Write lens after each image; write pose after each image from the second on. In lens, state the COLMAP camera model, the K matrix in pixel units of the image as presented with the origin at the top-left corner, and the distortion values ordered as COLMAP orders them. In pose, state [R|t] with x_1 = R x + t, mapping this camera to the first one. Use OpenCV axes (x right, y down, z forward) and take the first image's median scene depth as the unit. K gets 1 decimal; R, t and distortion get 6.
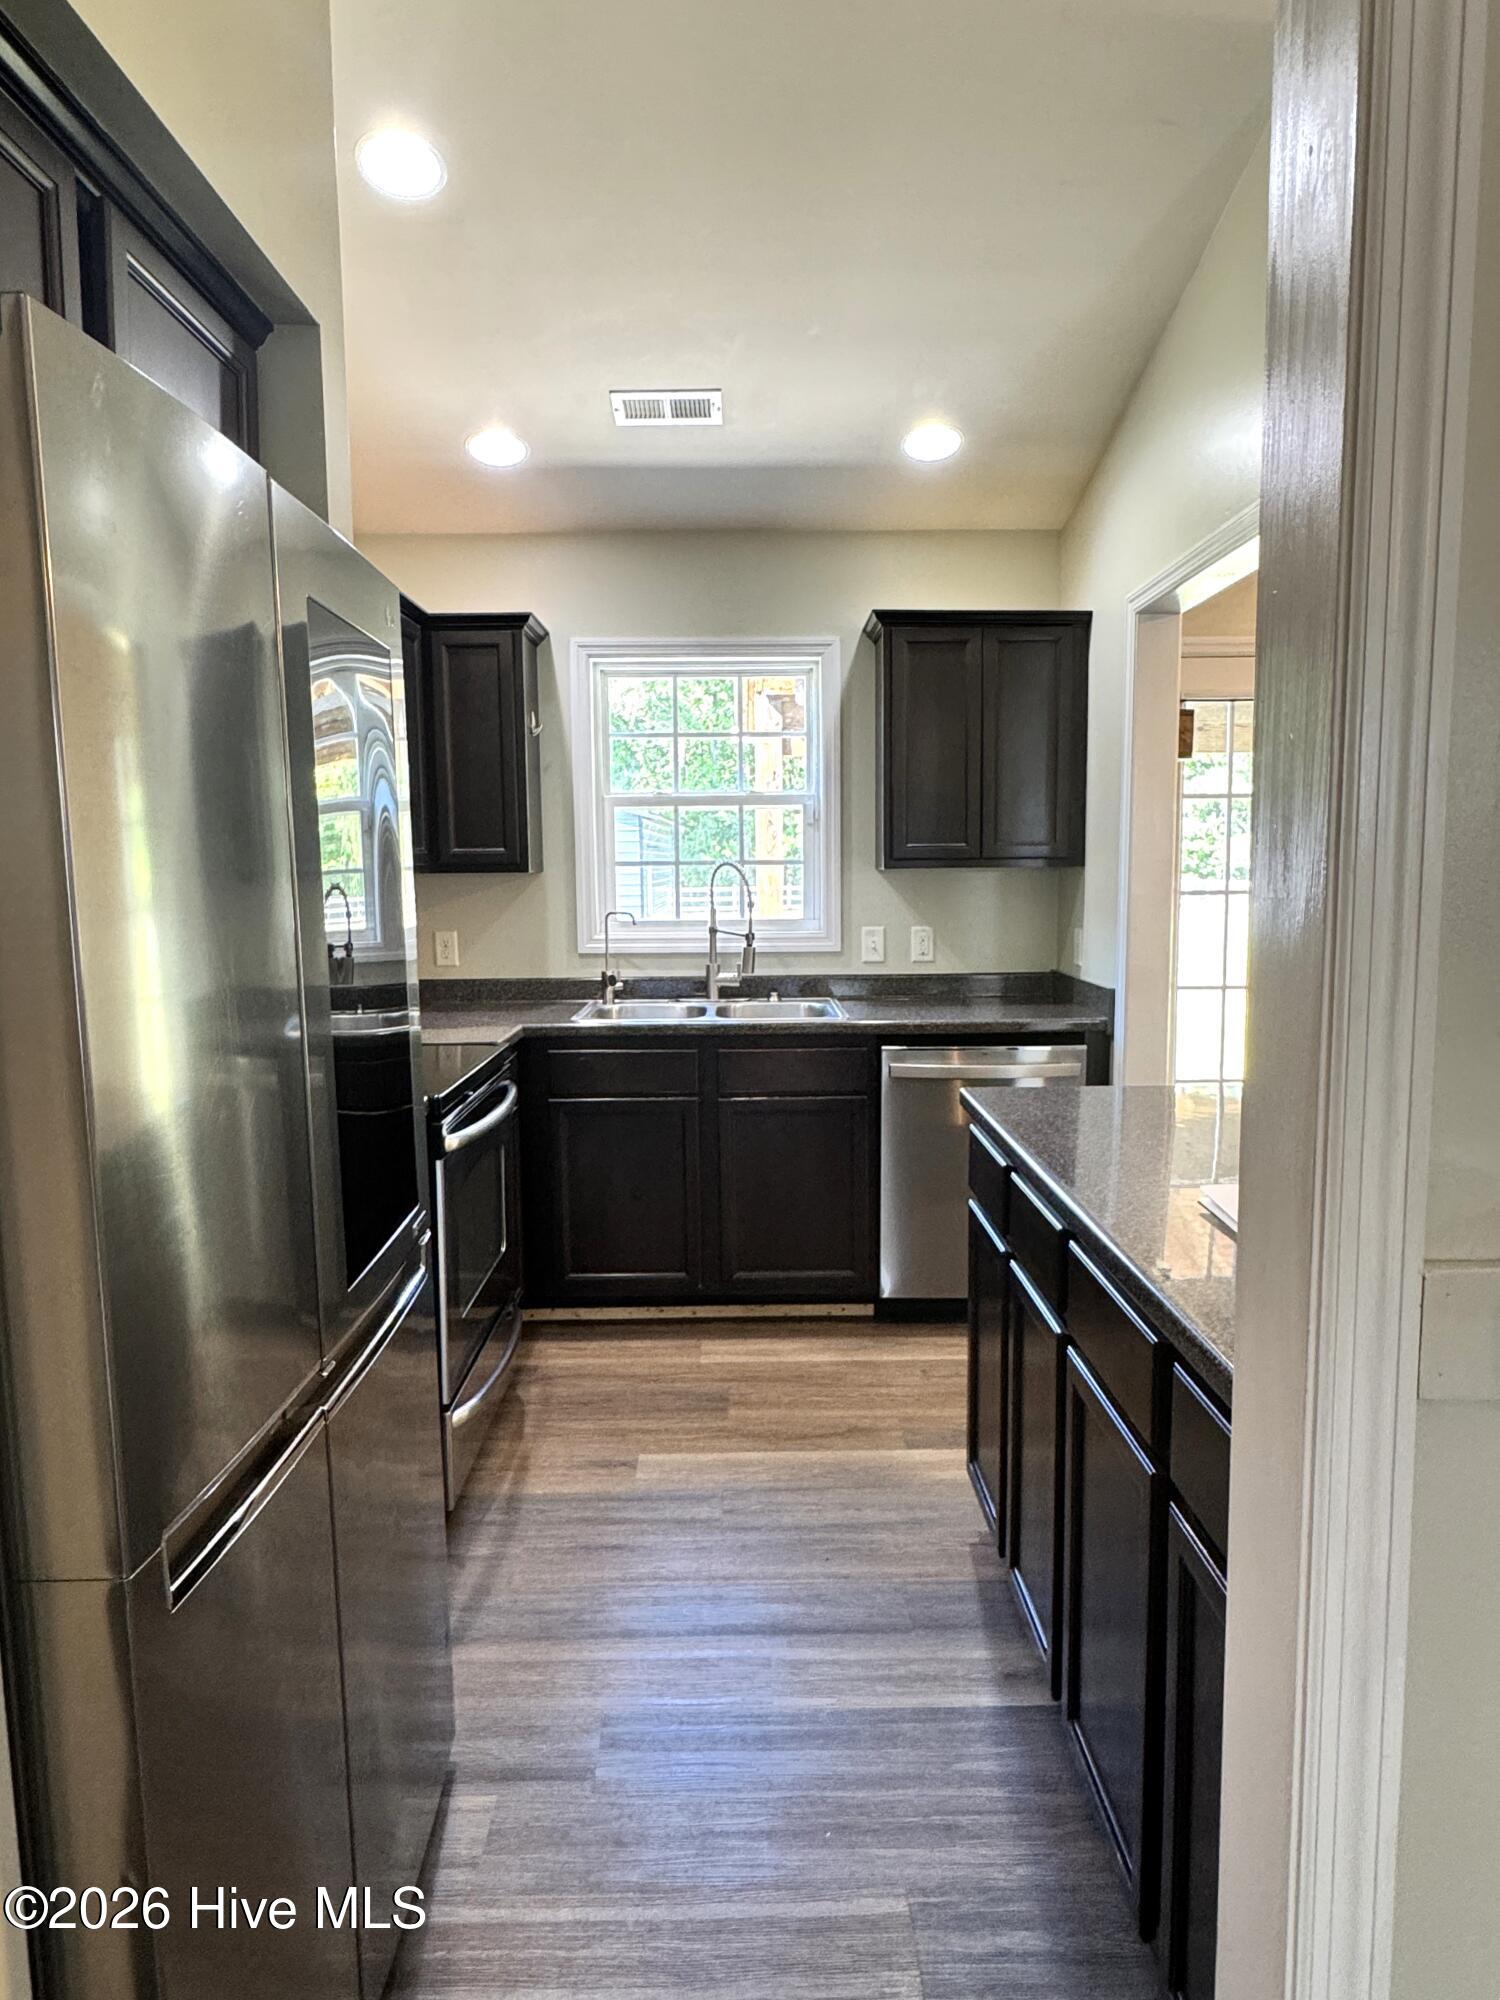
lens RADIAL K [[1235.8, 0, 750.0], [0, 1235.8, 1000.0], [0, 0, 1]] dist [-0.000470, -0.000053]
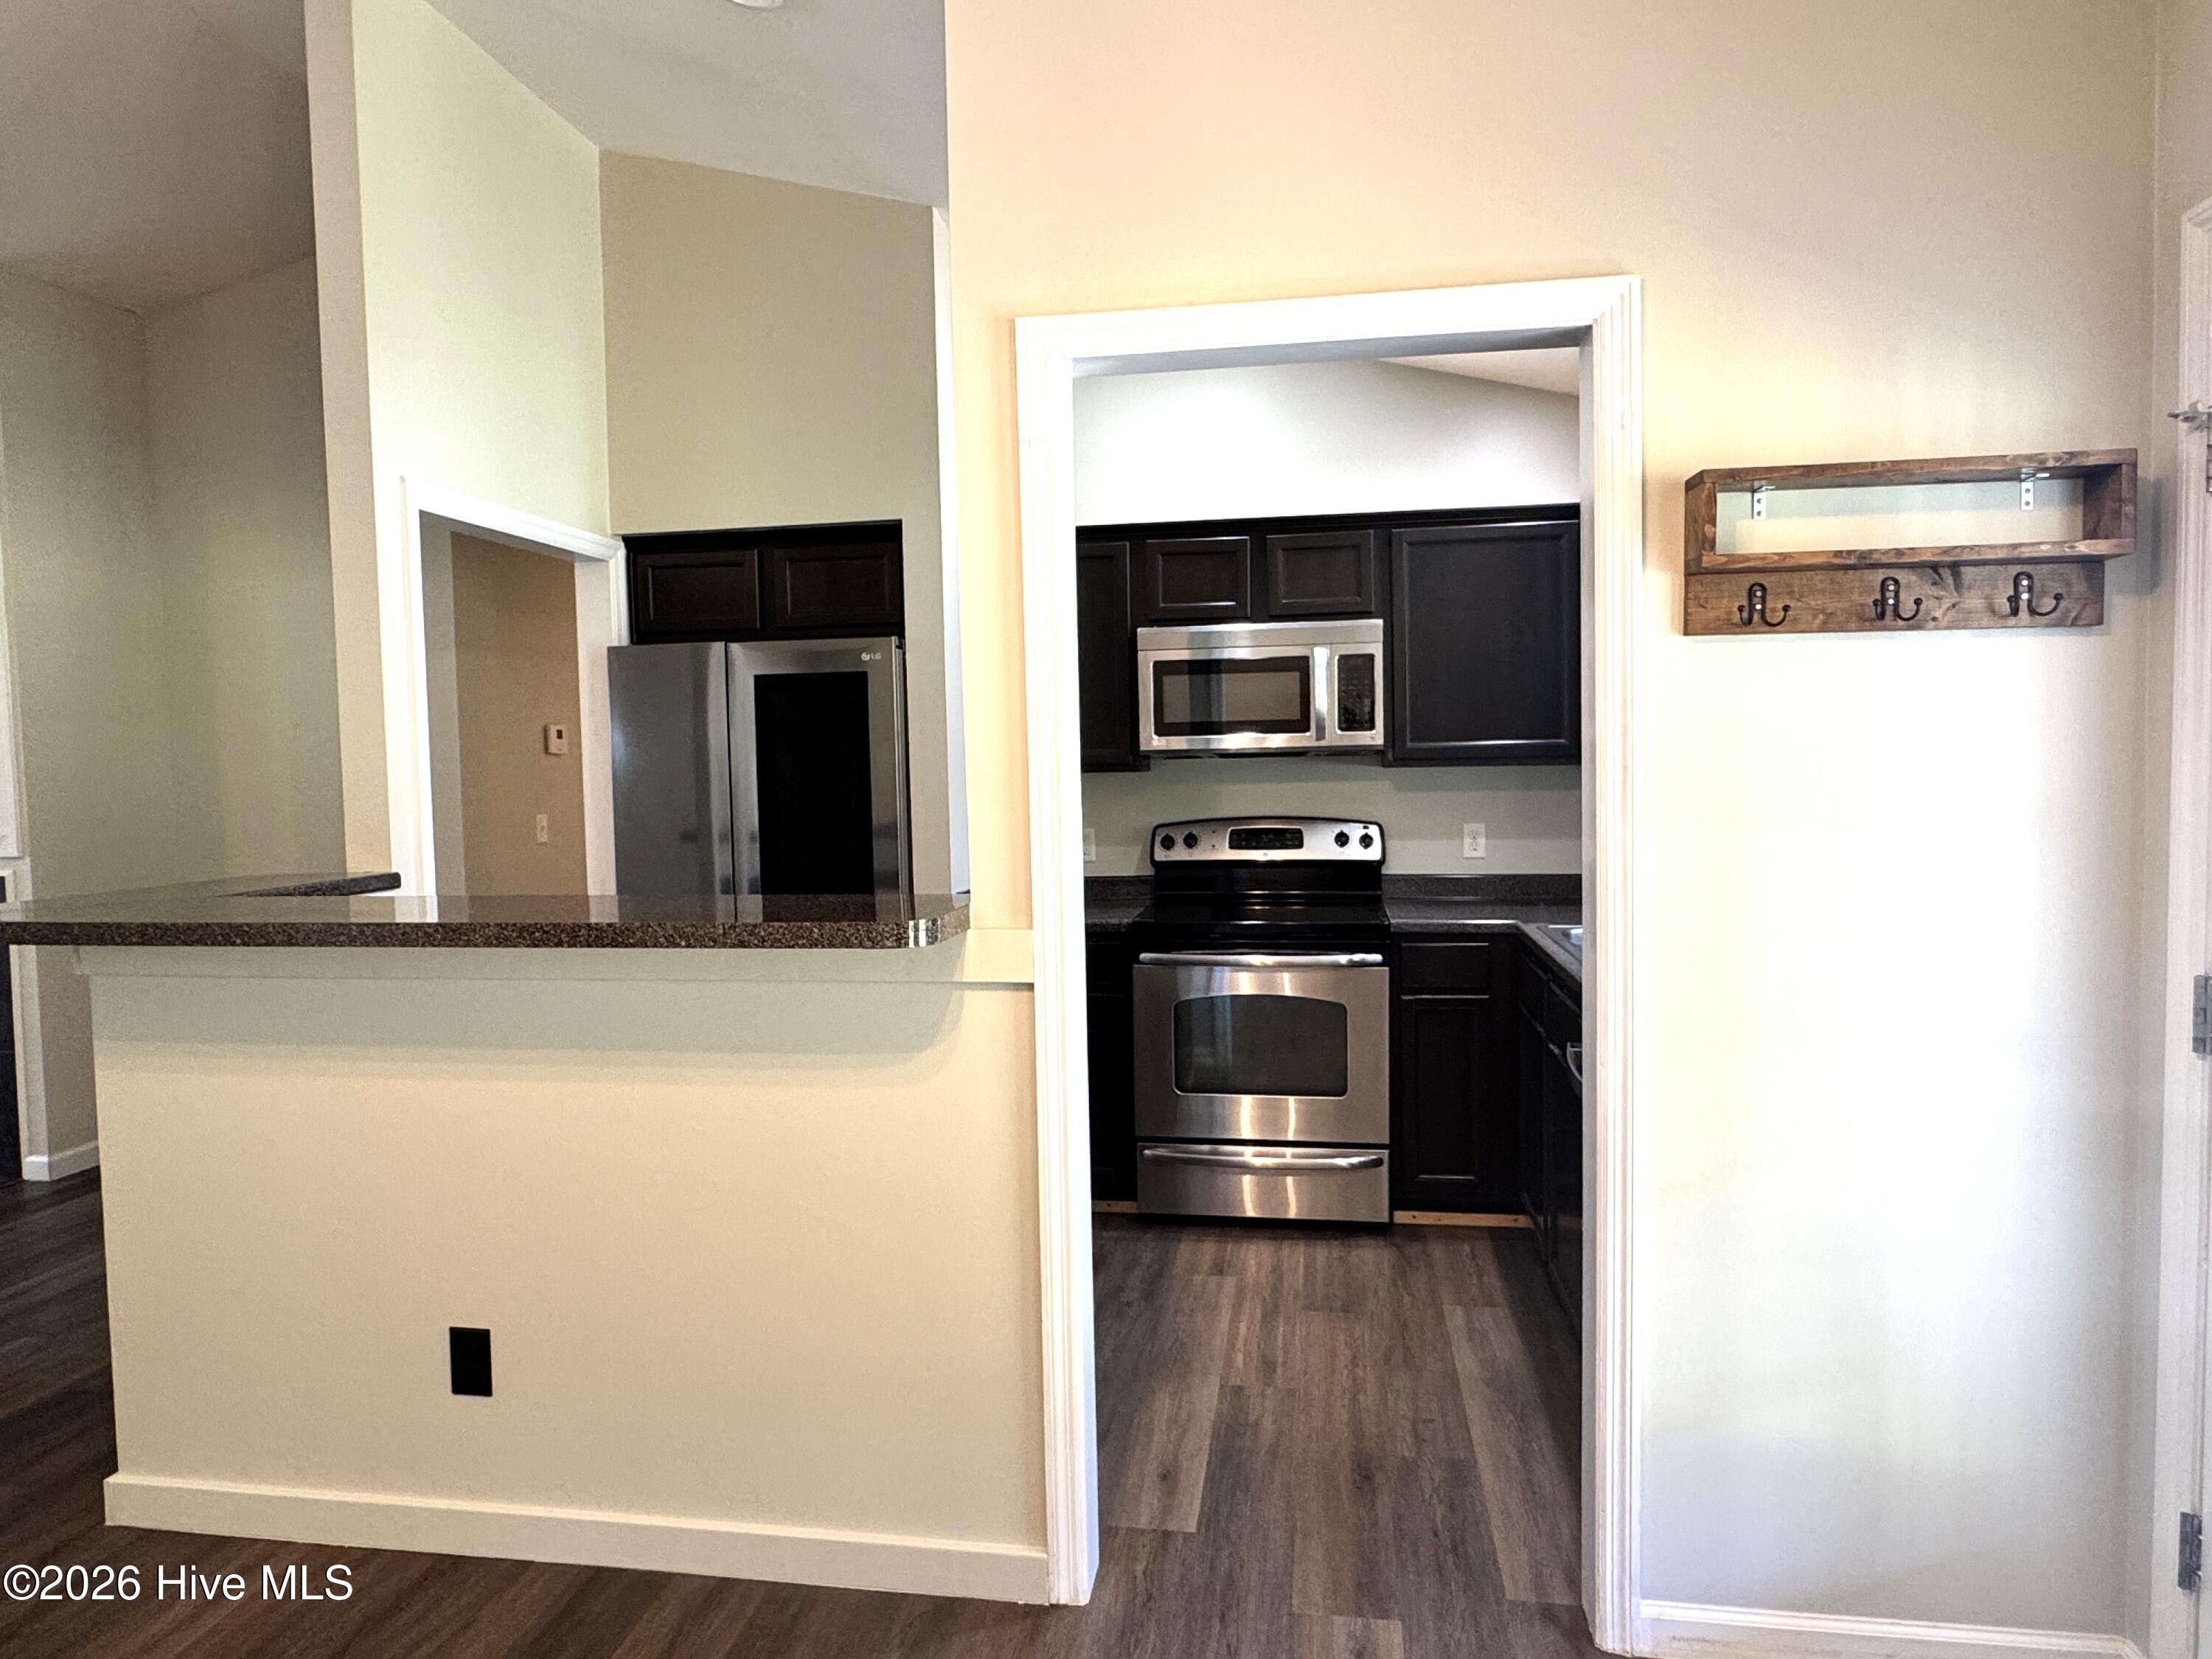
lens RADIAL K [[1352.5, 0, 1093.7], [0, 1352.5, 831.4], [0, 0, 1]] dist [-0.002539, -0.000616]
pose [[-0.170952, 0.066754, -0.983015, 0.869455], [-0.088249, 0.992655, 0.082755, -0.103188], [0.981319, 0.100897, -0.163805, 0.790131]]
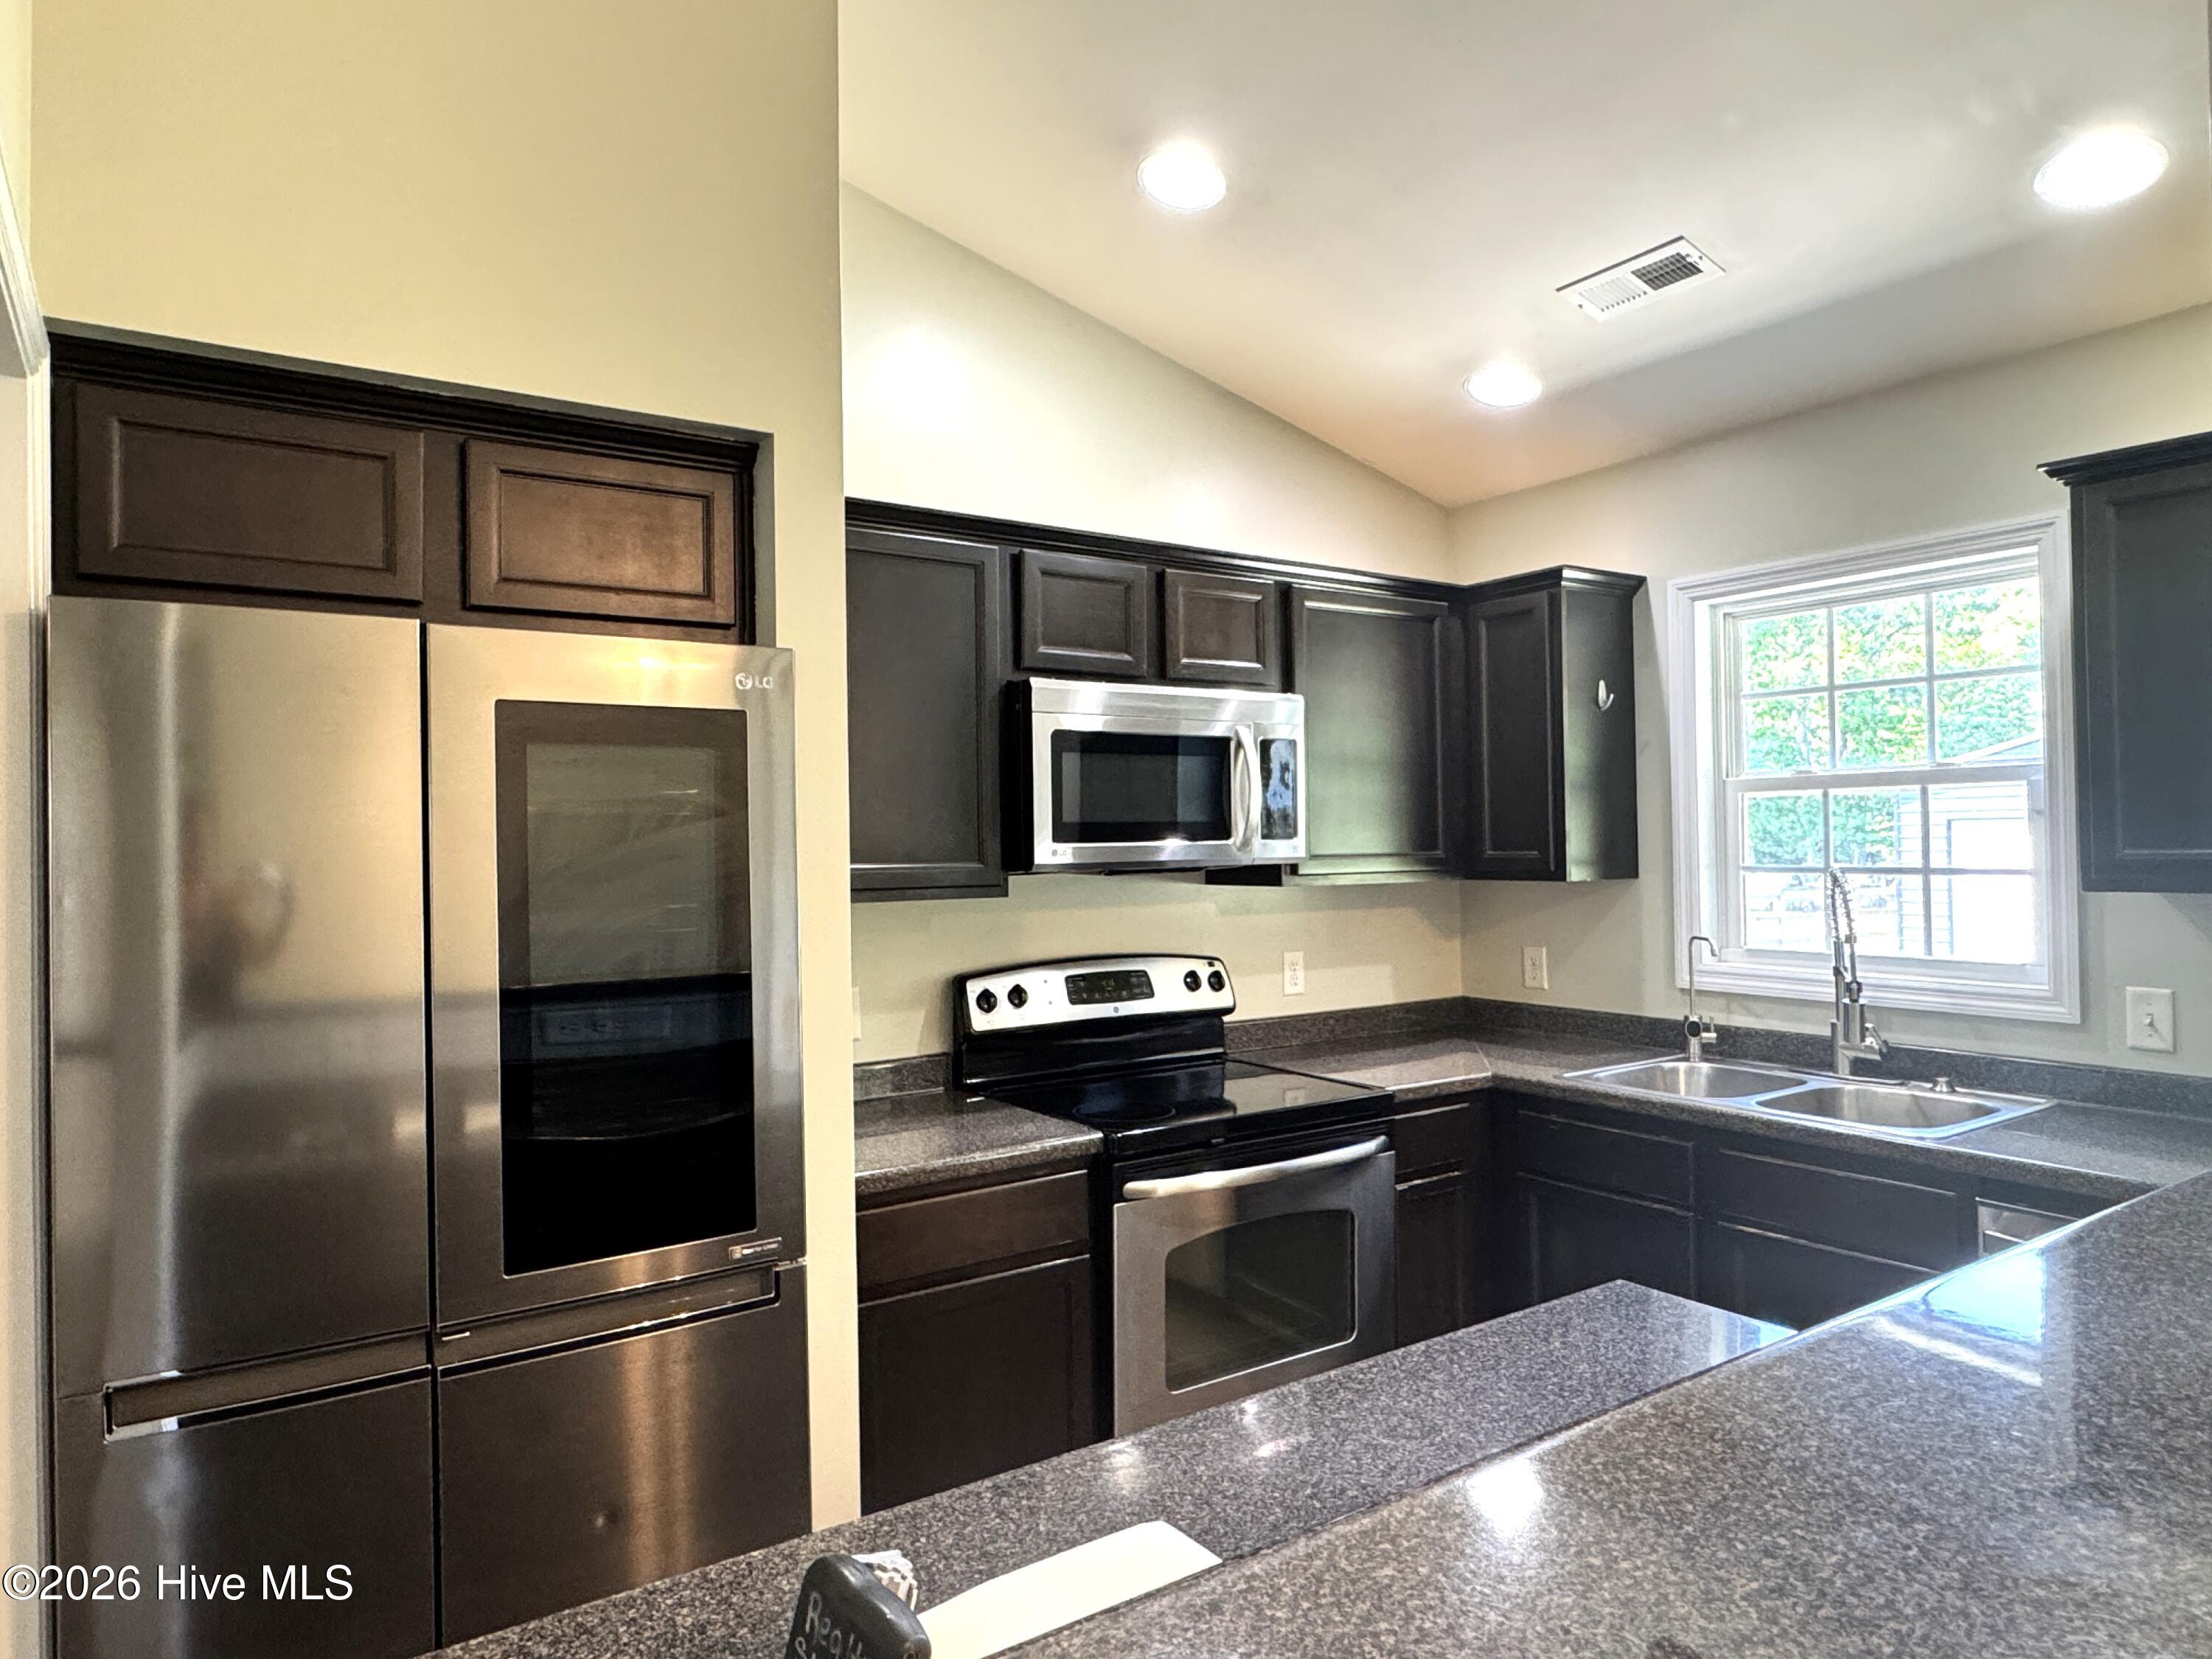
lens RADIAL K [[1352.5, 0, 1093.7], [0, 1352.5, 831.4], [0, 0, 1]] dist [-0.002539, -0.000616]
pose [[0.548810, -0.005783, -0.835927, 0.388847], [-0.084422, 0.994480, -0.062305, -0.055756], [0.831674, 0.104764, 0.545292, 0.267823]]
